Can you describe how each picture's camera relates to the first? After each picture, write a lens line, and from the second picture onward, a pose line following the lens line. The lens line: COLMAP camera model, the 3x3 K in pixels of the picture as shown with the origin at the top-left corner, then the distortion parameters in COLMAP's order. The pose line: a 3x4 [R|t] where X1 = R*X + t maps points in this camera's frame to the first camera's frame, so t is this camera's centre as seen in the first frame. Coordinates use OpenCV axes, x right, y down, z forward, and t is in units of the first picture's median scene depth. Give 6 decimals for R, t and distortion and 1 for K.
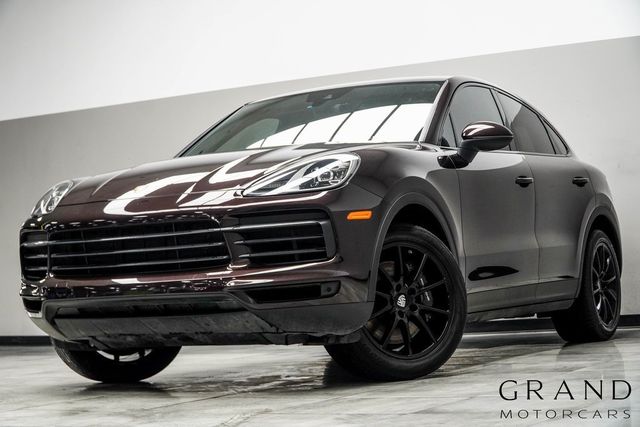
lens RADIAL K [[1242.2, 0, 320.0], [0, 1242.2, 213.5], [0, 0, 1]] dist [-0.379658, -0.050037]
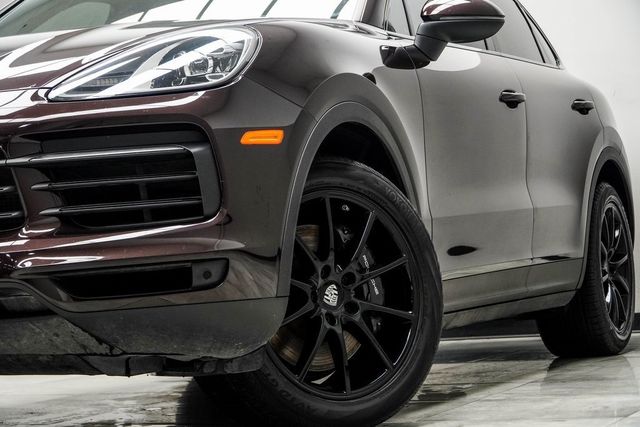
lens RADIAL K [[1607.3, 0, 320.0], [0, 1607.3, 213.5], [0, 0, 1]] dist [-0.518880, -0.684806]
pose [[0.994546, 0.000274, 0.104297, -0.015199], [-0.002599, 0.999751, 0.022159, 0.017976], [-0.104265, -0.022309, 0.994299, 0.285910]]
